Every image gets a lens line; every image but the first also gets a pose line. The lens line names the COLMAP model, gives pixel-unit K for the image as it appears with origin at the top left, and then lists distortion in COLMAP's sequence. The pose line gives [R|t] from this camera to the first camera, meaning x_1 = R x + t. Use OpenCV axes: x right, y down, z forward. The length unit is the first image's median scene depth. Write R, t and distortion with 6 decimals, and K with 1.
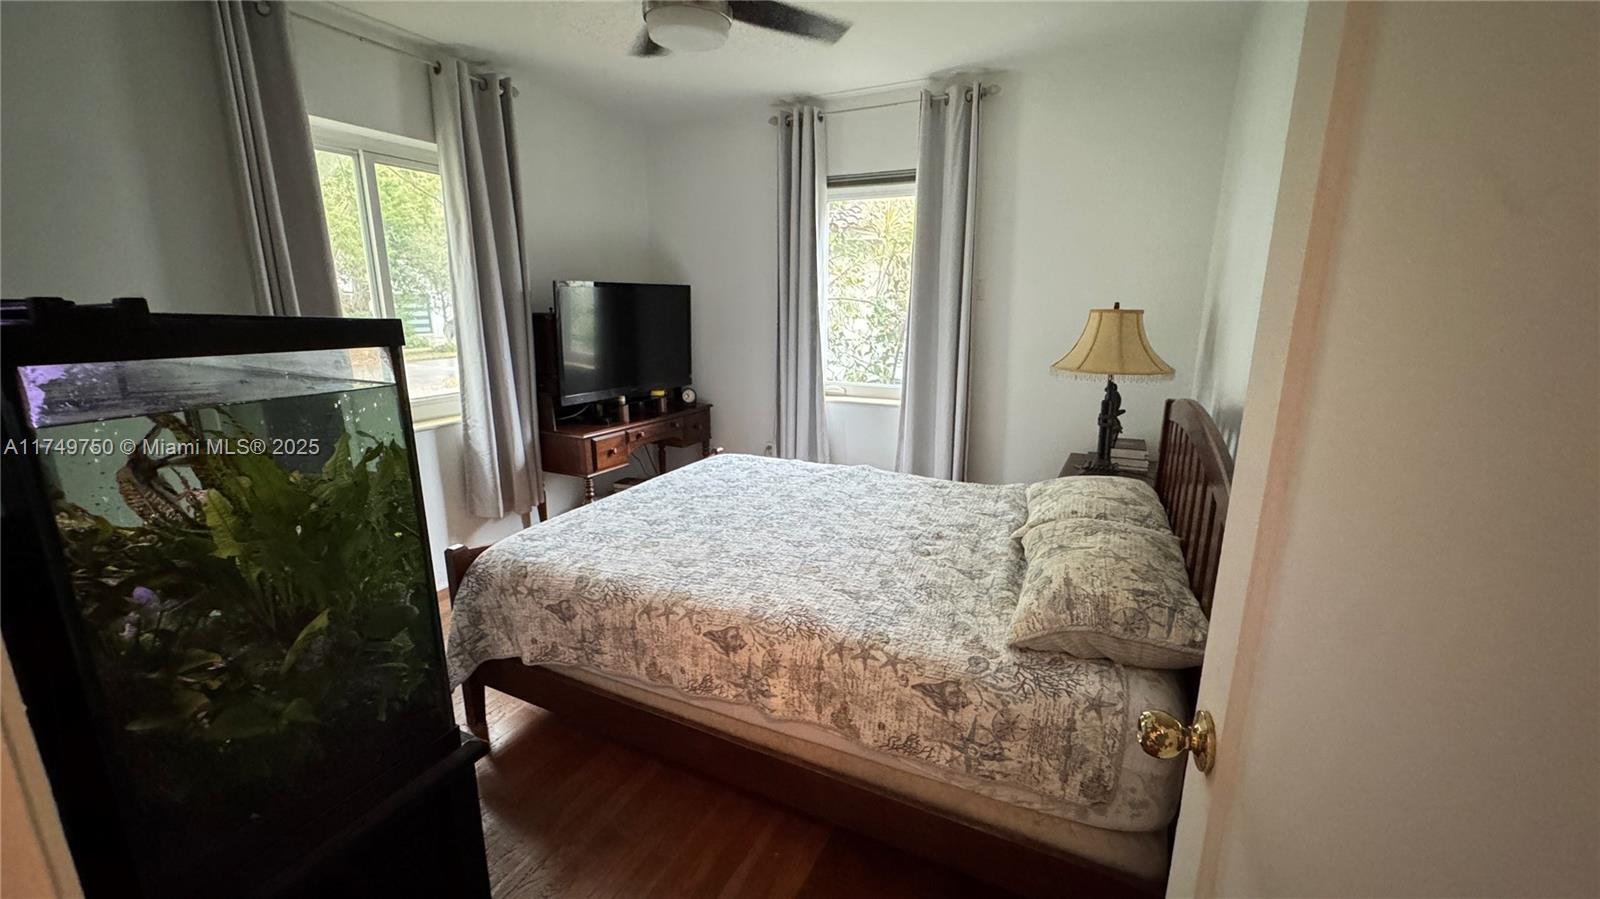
lens RADIAL K [[643.8, 0, 795.5], [0, 643.8, 451.0], [0, 0, 1]] dist [-0.007679, -0.000089]
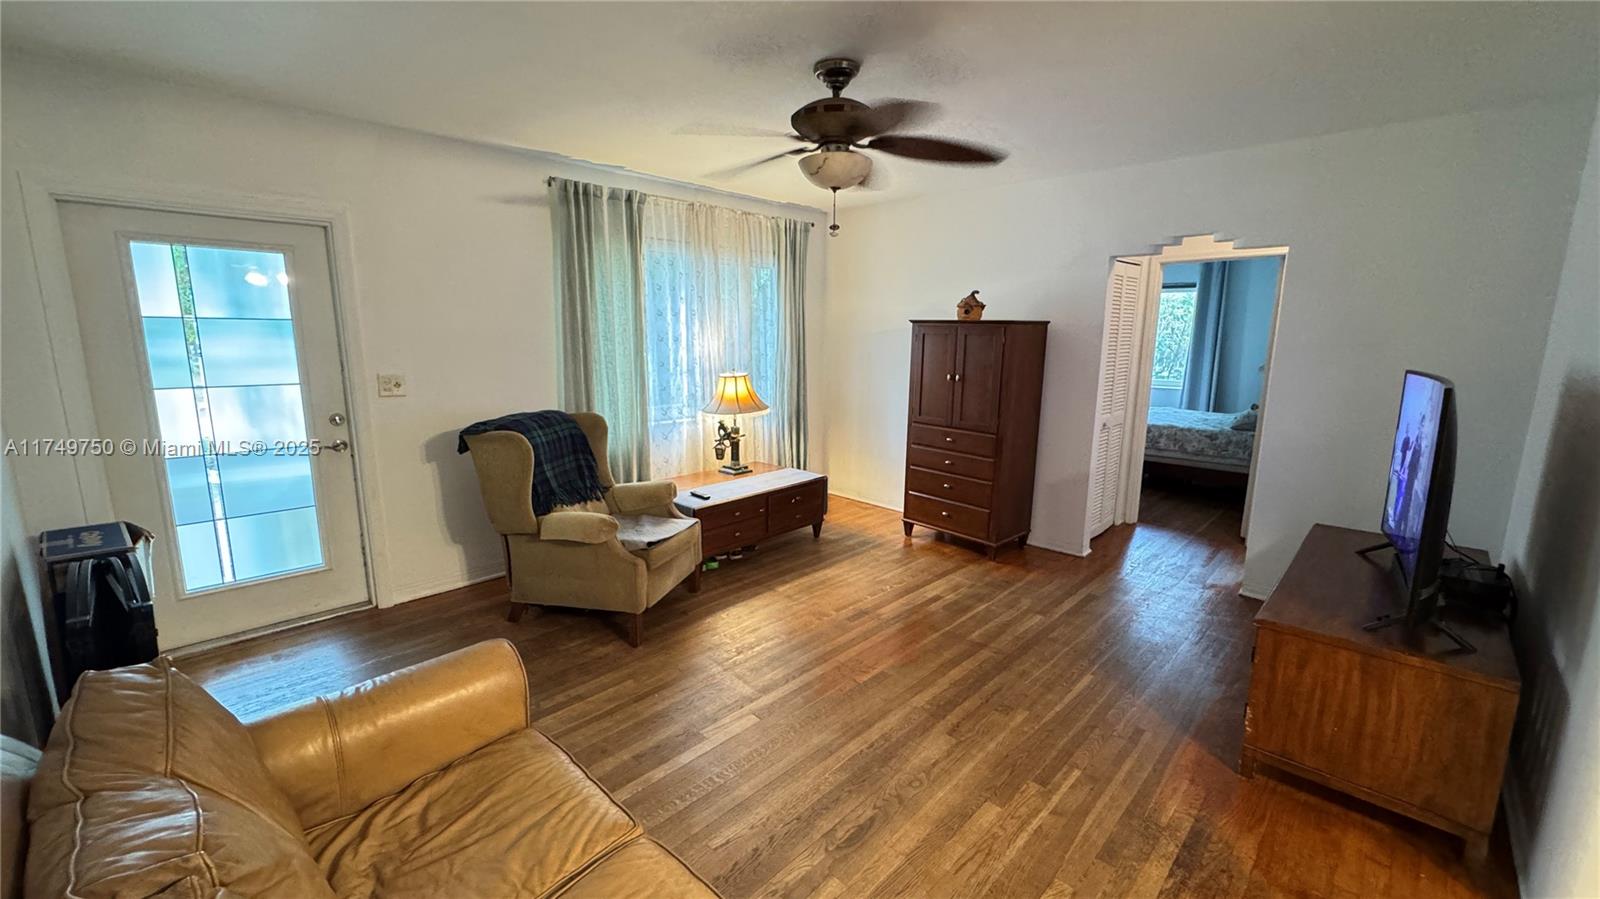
lens RADIAL K [[643.8, 0, 795.5], [0, 643.8, 451.0], [0, 0, 1]] dist [-0.007679, -0.000089]
pose [[0.953374, 0.061673, -0.295423, -1.041847], [-0.074076, 0.996772, -0.030967, 0.752077], [0.292560, 0.051407, 0.954864, -3.525548]]
